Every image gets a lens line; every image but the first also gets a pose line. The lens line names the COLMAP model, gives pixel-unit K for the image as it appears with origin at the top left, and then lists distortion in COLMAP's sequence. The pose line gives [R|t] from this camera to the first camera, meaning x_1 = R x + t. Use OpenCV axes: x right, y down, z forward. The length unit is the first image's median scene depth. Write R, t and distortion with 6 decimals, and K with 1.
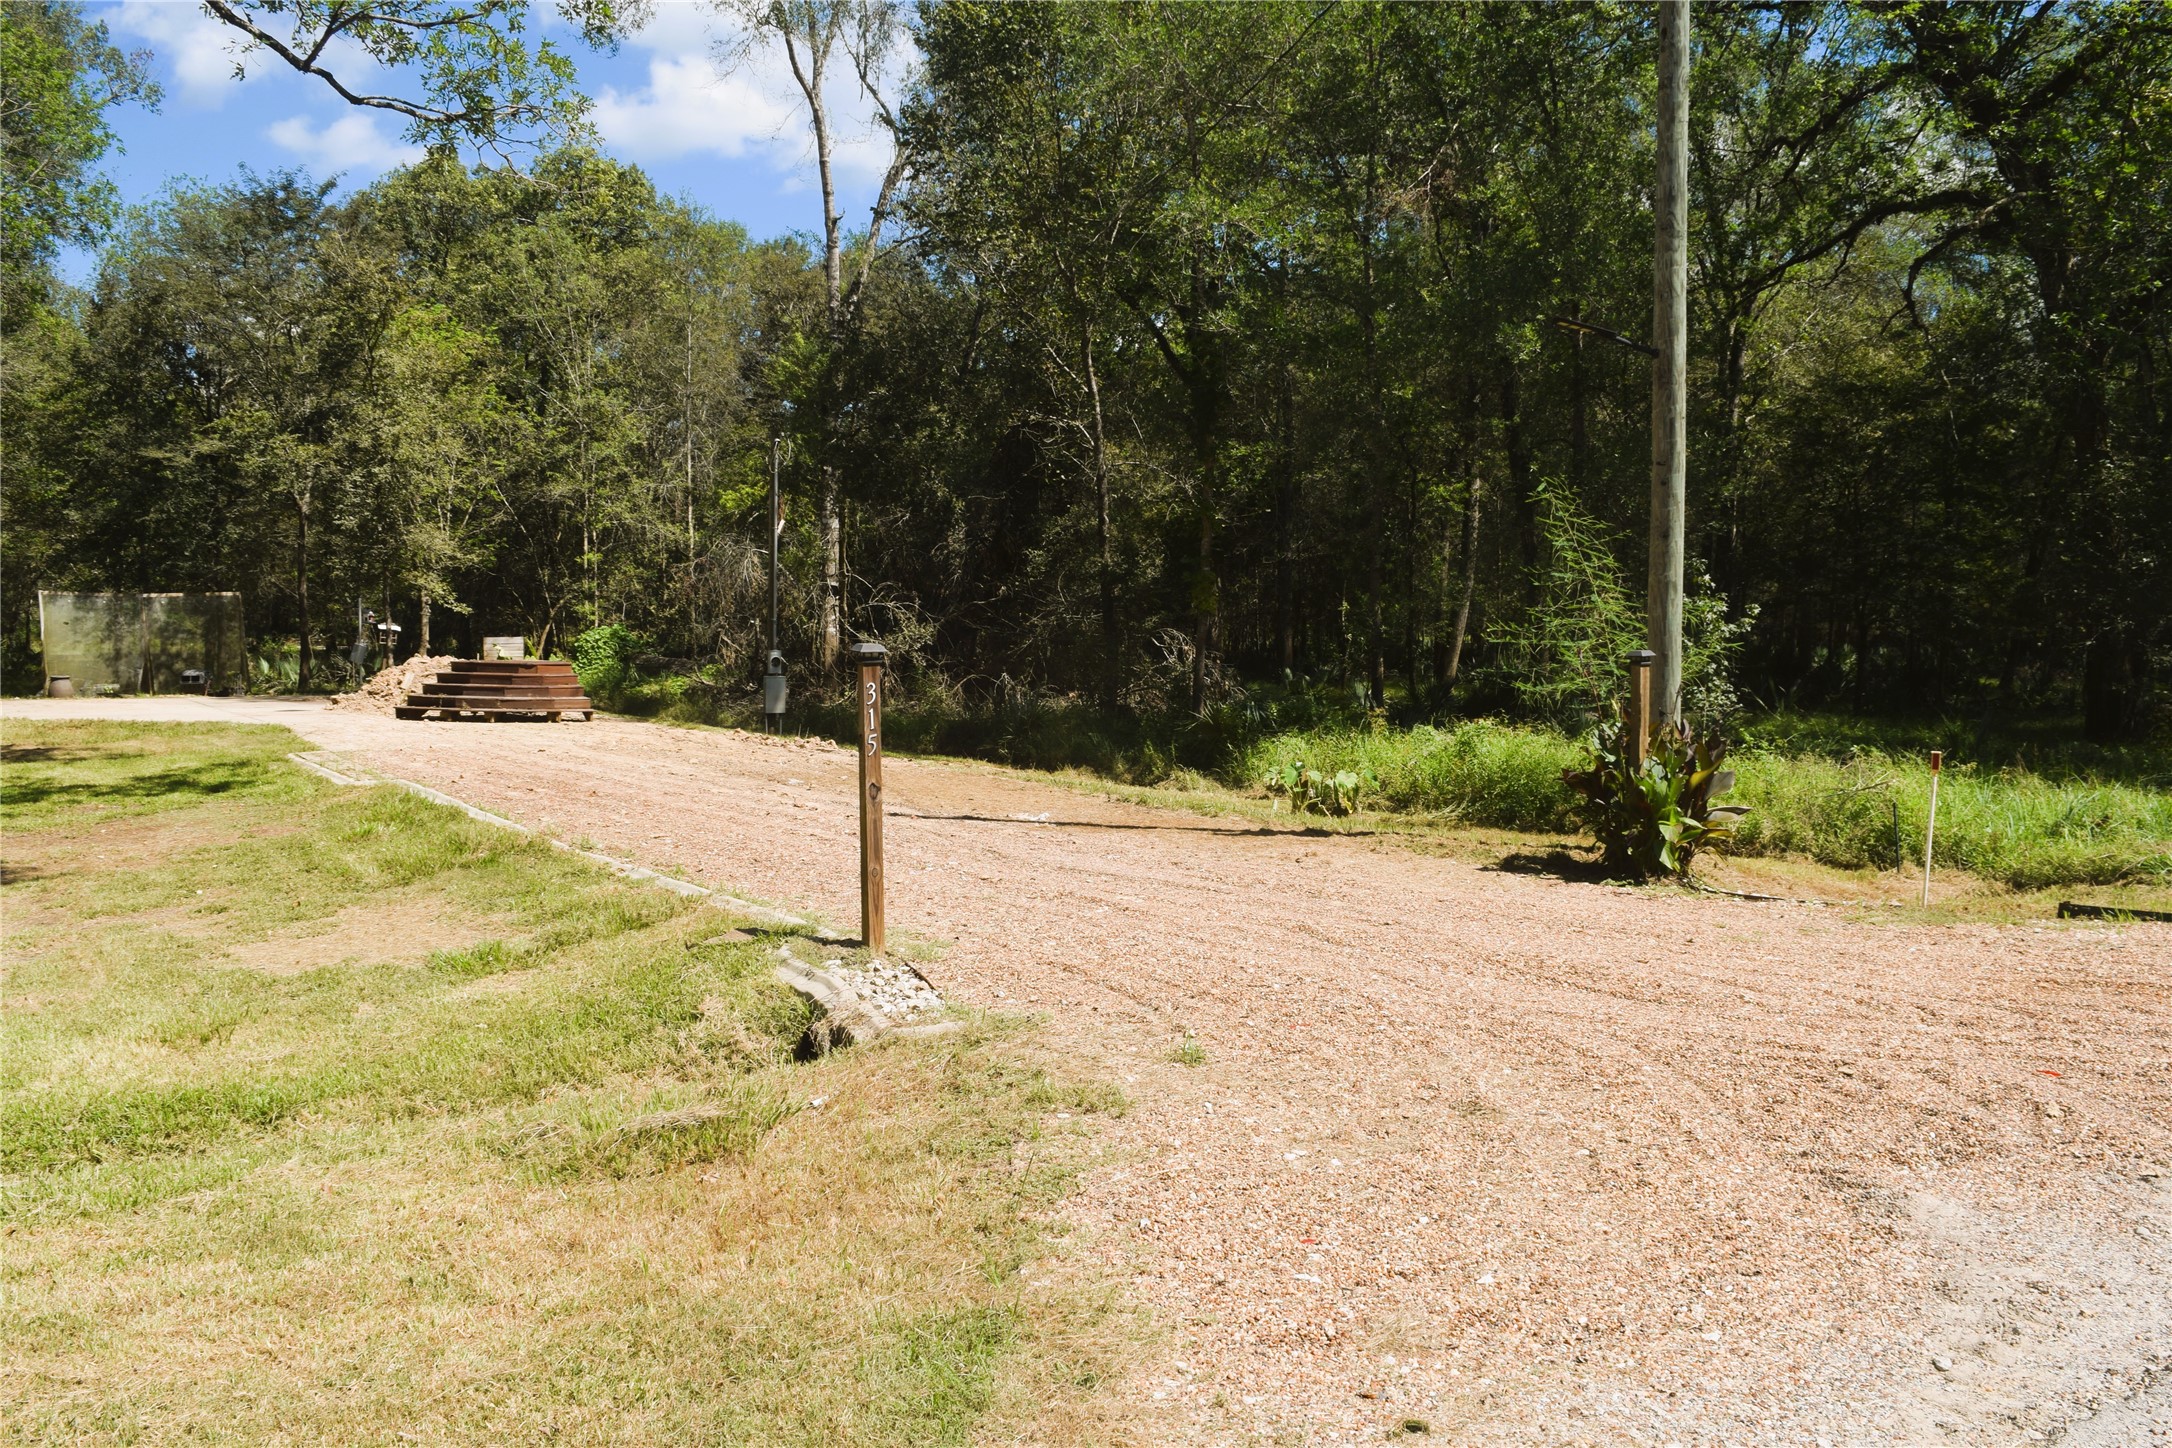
lens RADIAL K [[1734.8, 0, 1091.1], [0, 1734.8, 731.3], [0, 0, 1]] dist [-0.086309, 0.005069]
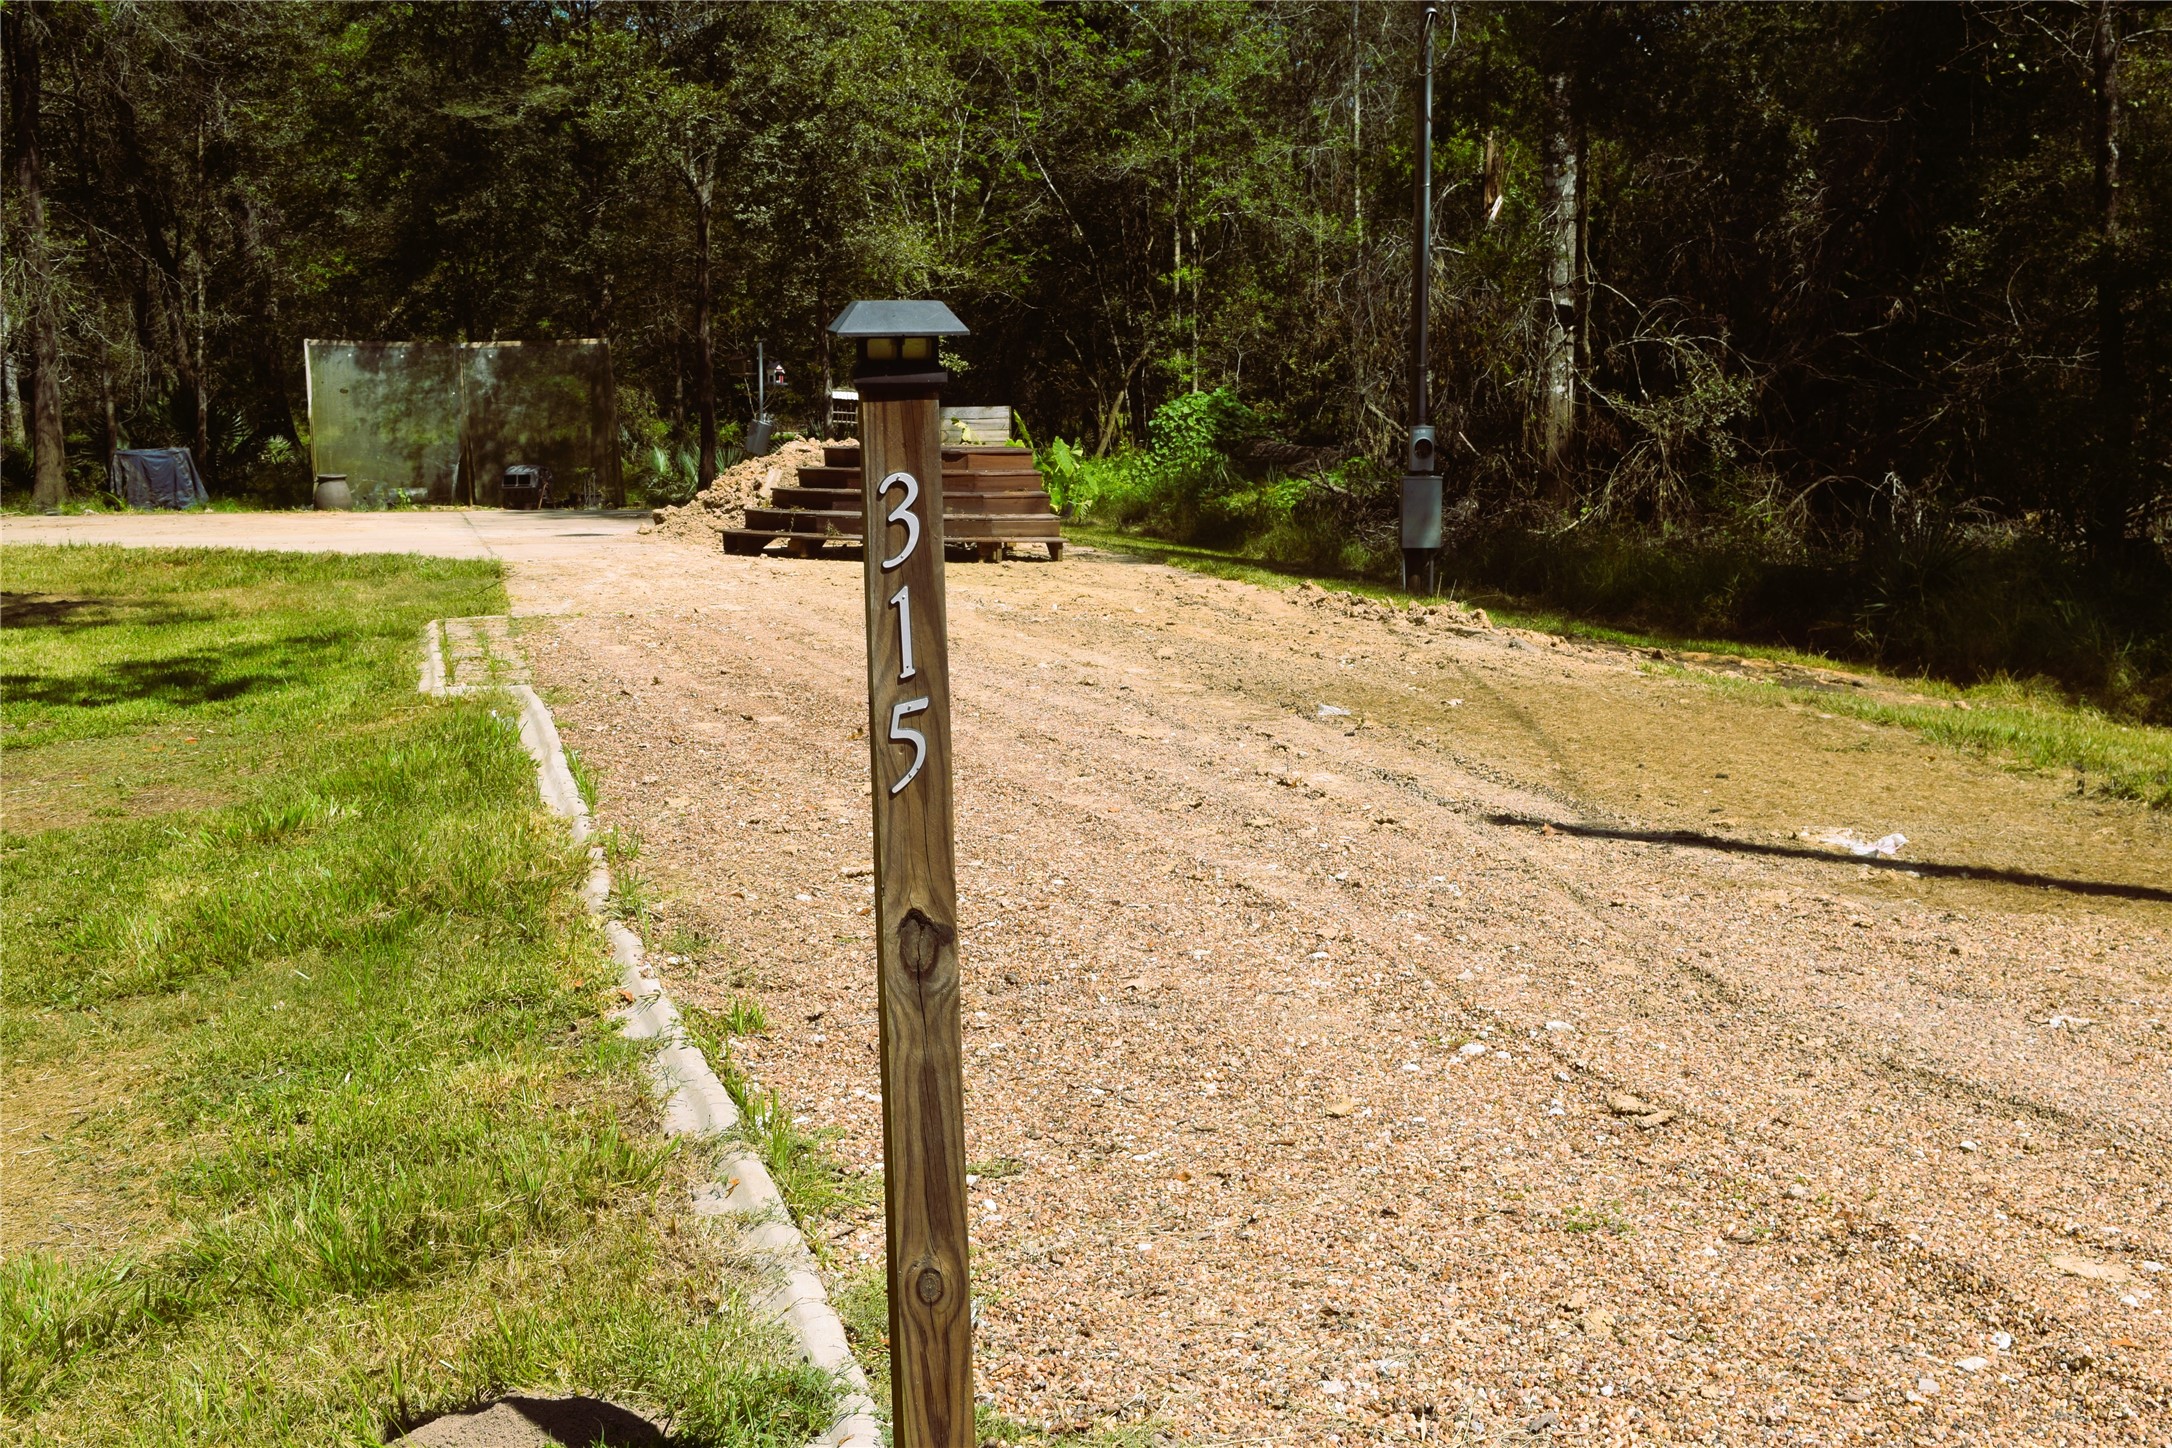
lens RADIAL K [[2701.2, 0, 1093.0], [0, 2701.2, 739.8], [0, 0, 1]] dist [-0.047864, 0.000000]
pose [[0.937665, 0.034303, -0.345842, 0.004570], [-0.012260, 0.997762, 0.065725, -0.003892], [0.347323, -0.057388, 0.935988, 0.157583]]
